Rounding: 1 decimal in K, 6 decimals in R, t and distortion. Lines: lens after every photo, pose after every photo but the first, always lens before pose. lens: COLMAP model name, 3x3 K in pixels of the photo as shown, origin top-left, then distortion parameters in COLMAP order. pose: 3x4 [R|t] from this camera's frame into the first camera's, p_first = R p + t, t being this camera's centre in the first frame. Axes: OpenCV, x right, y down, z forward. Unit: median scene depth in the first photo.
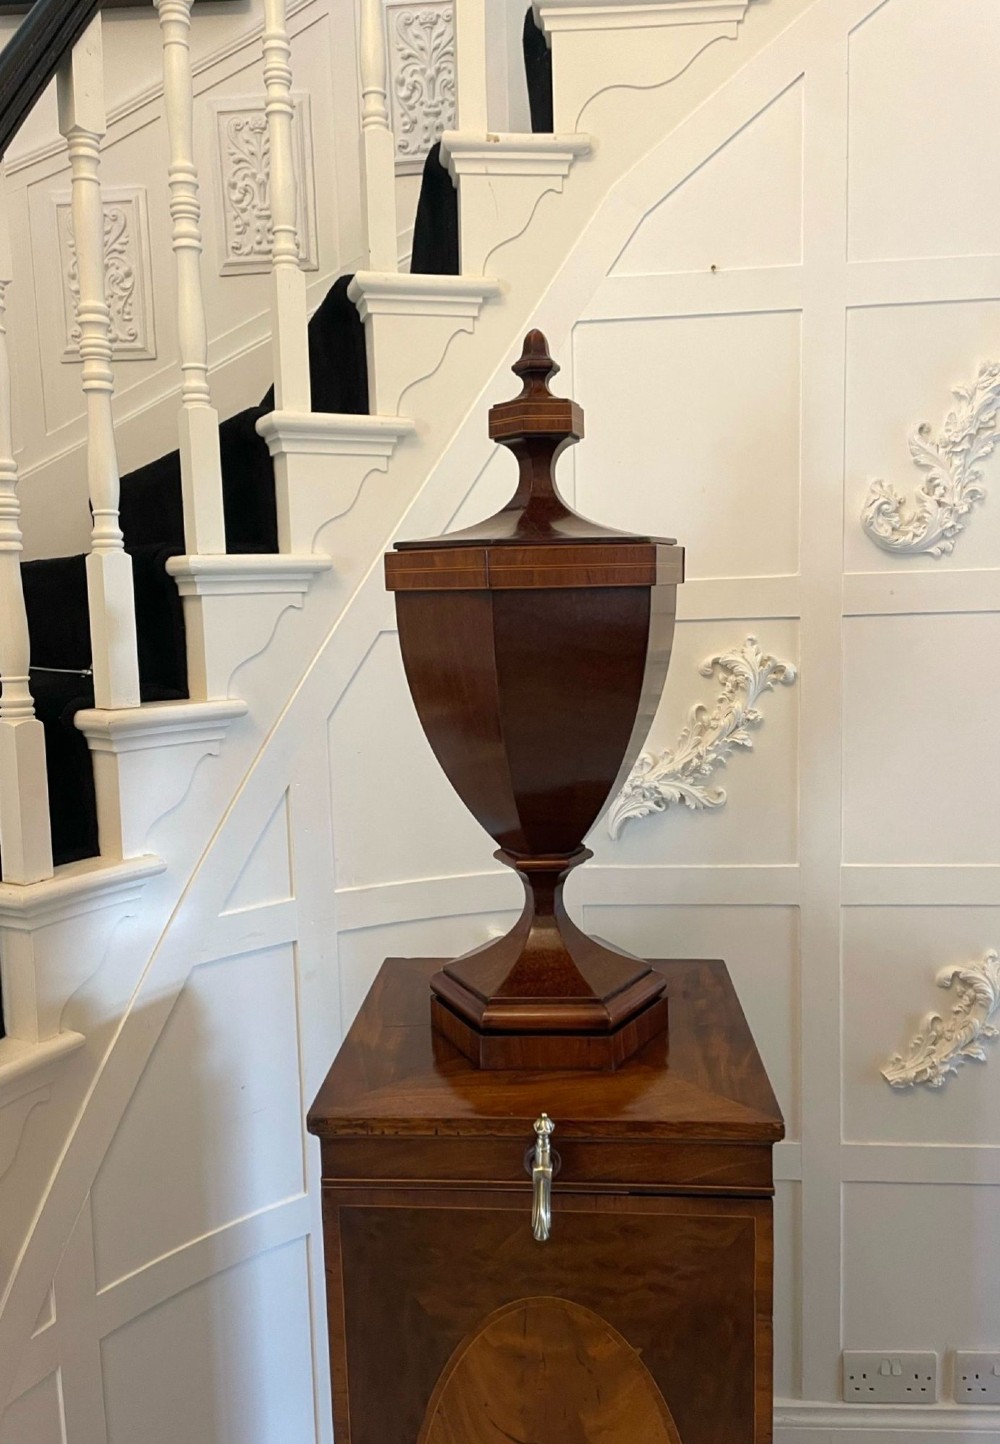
lens RADIAL K [[1117.1, 0, 474.6], [0, 1117.1, 712.7], [0, 0, 1]] dist [0.094027, -0.116186]
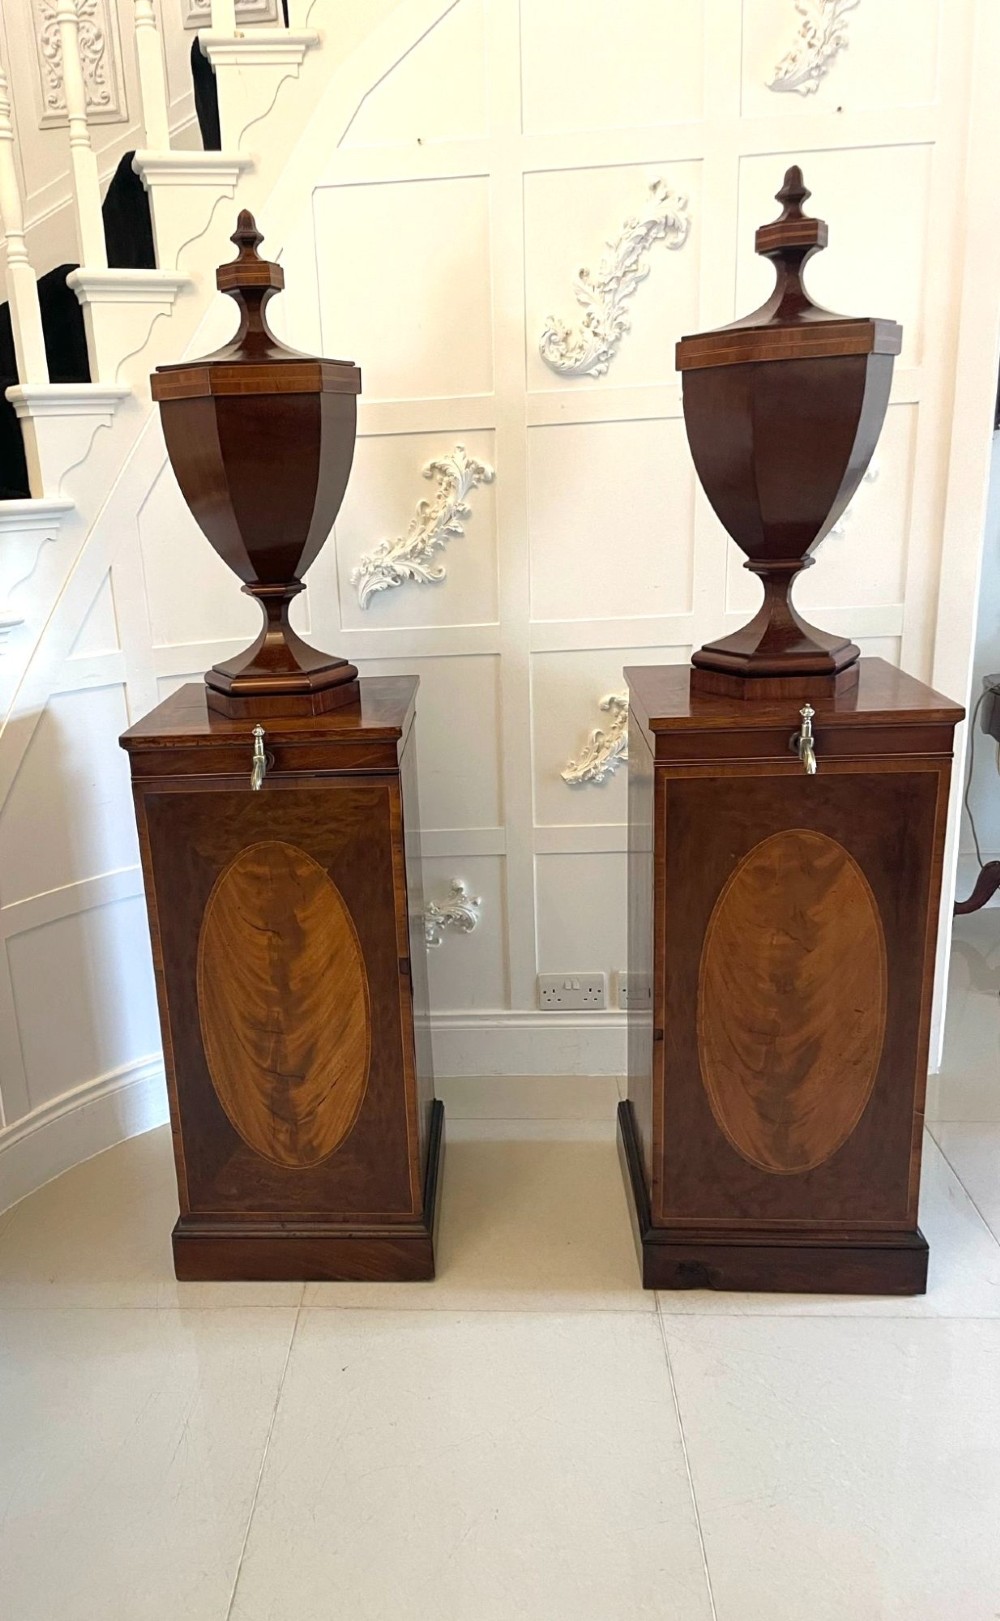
lens RADIAL K [[1219.5, 0, 389.5], [0, 1219.5, 815.1], [0, 0, 1]] dist [0.096130, -0.120126]
pose [[0.999664, -0.025294, 0.005746, 0.152393], [0.023906, 0.984408, 0.174270, 0.110537], [-0.010065, -0.174074, 0.984681, -0.510689]]
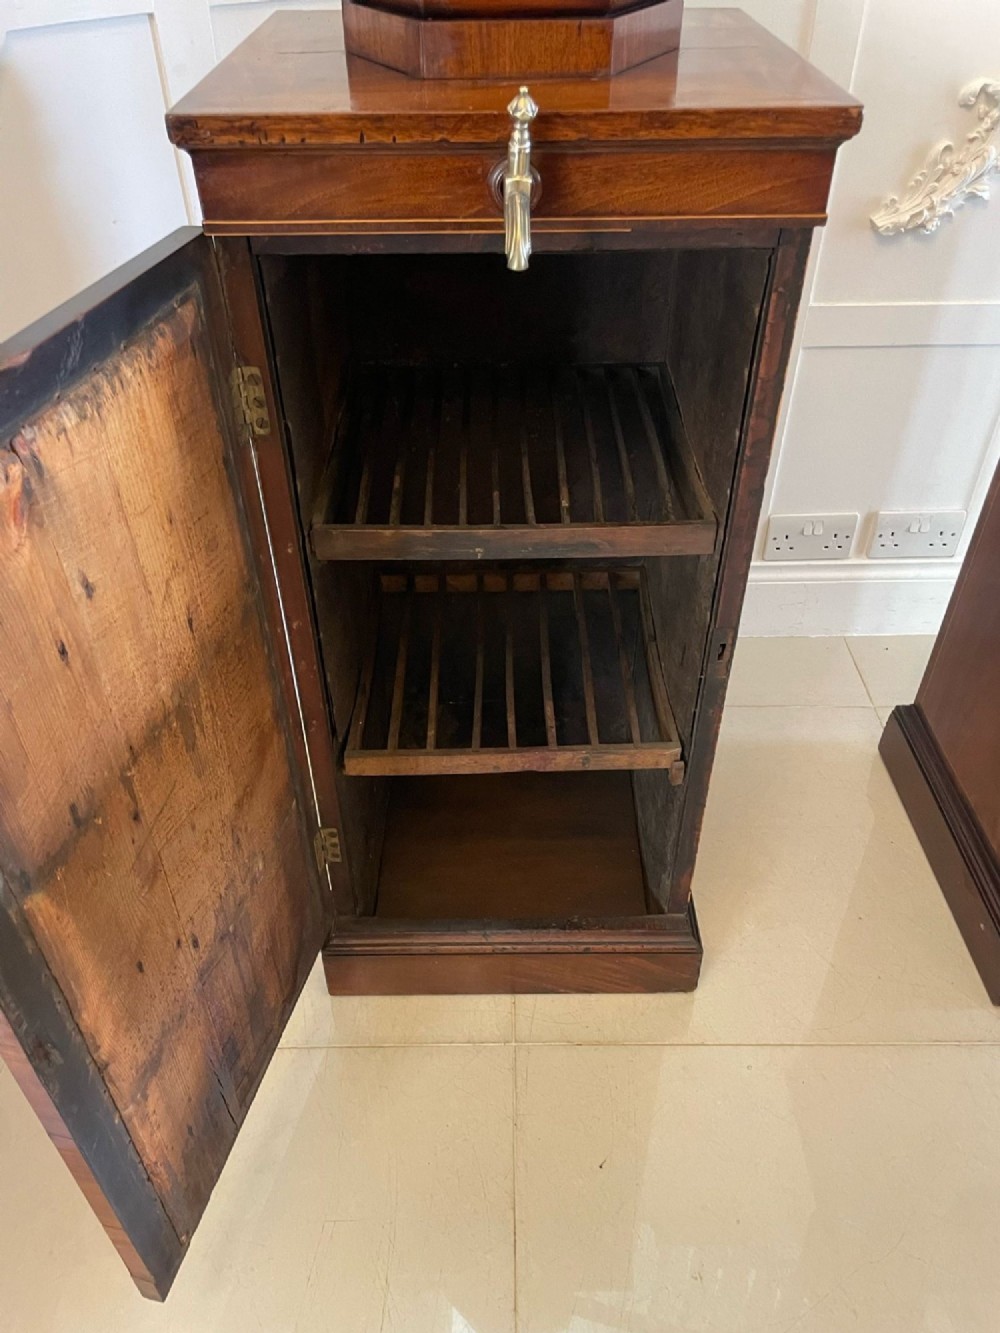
lens RADIAL K [[1009.8, 0, 502.9], [0, 1009.8, 670.6], [0, 0, 1]] dist [0.091252, -0.123886]
pose [[0.994739, -0.043792, 0.092610, -0.013459], [-0.013995, 0.837460, 0.546320, 0.196085], [-0.101482, -0.544742, 0.832441, 0.195436]]
